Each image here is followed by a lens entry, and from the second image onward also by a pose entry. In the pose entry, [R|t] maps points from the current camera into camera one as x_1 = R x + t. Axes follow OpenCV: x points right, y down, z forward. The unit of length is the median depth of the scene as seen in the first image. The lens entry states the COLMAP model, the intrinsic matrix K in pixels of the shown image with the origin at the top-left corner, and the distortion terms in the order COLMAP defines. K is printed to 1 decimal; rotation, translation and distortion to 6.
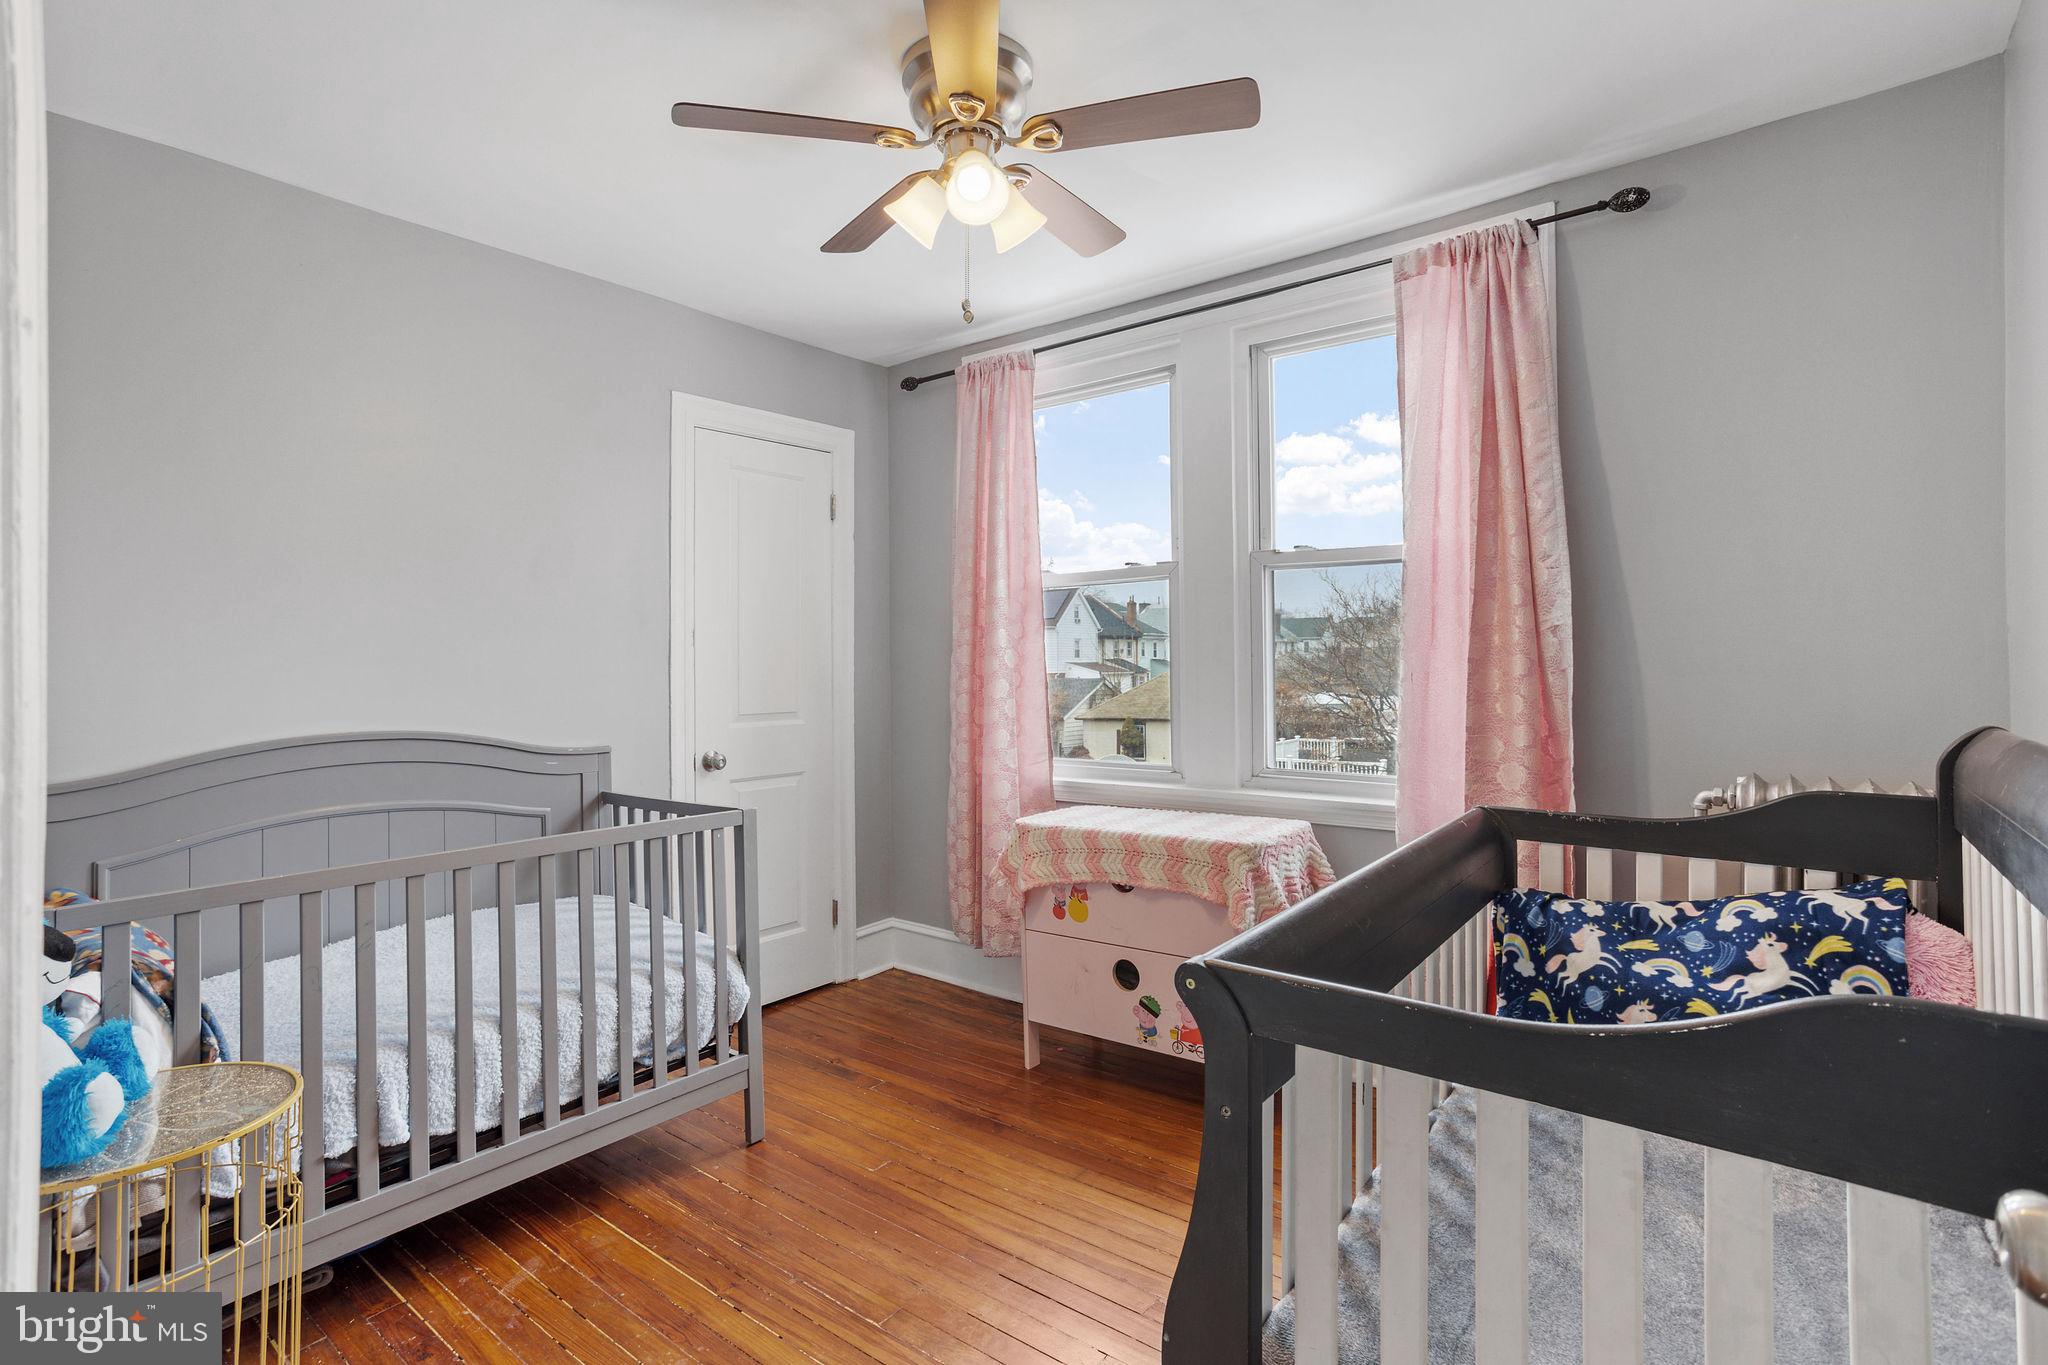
lens RADIAL K [[995.2, 0, 1023.0], [0, 995.2, 664.8], [0, 0, 1]] dist [-0.037354, 0.017957]
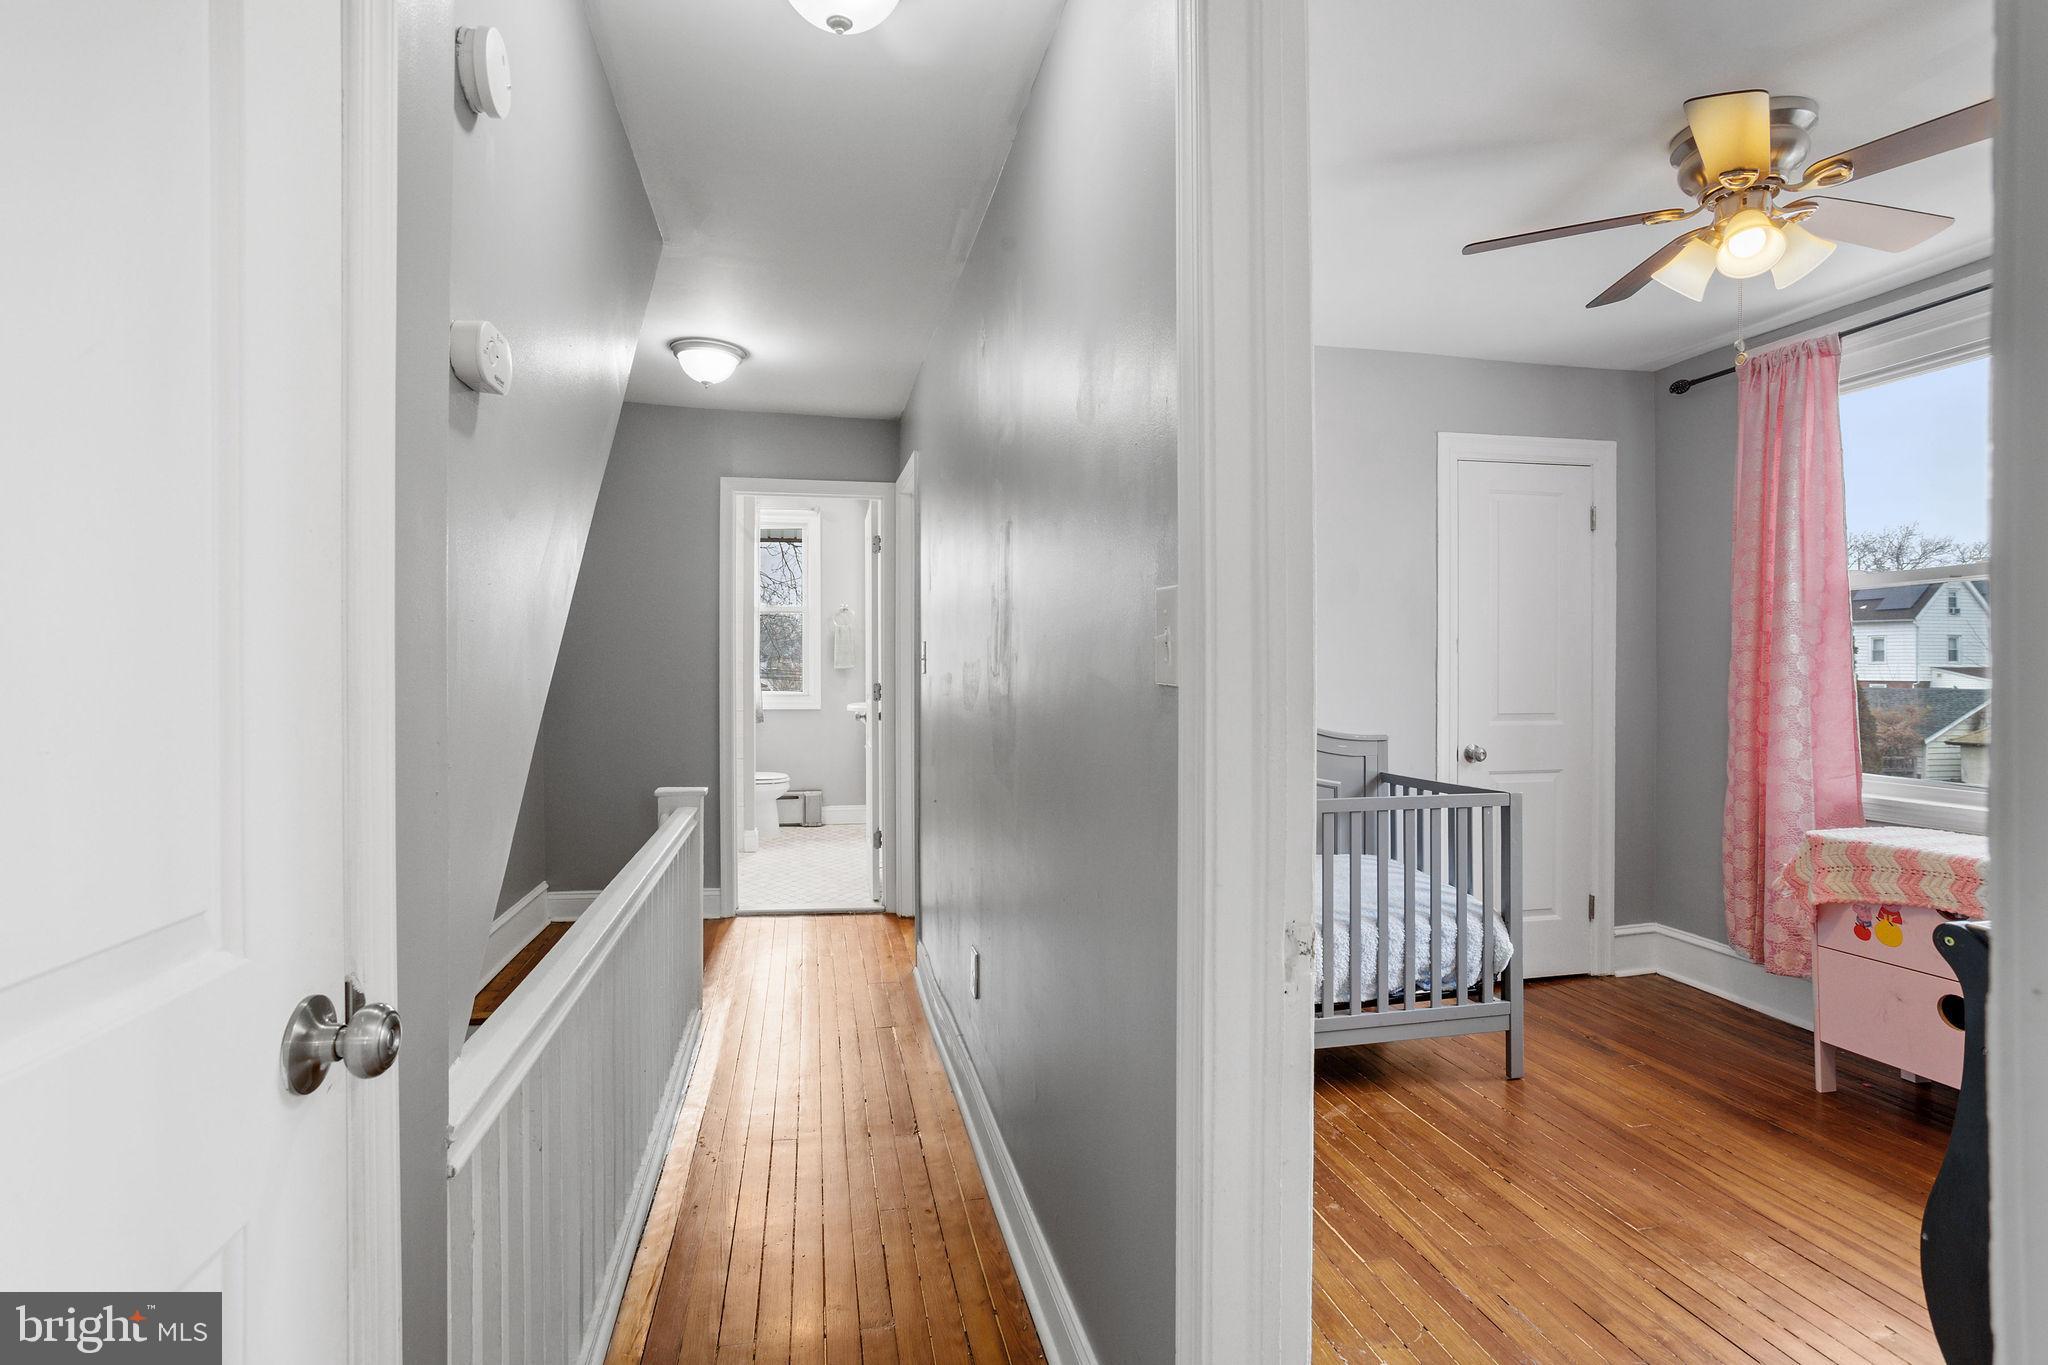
lens RADIAL K [[995.2, 0, 1002.4], [0, 995.2, 666.3], [0, 0, 1]] dist [-0.037354, 0.017957]
pose [[0.752733, 0.006374, -0.658295, 0.031519], [-0.006317, 0.999977, 0.002460, -0.003327], [0.658296, 0.002306, 0.752756, -0.257939]]
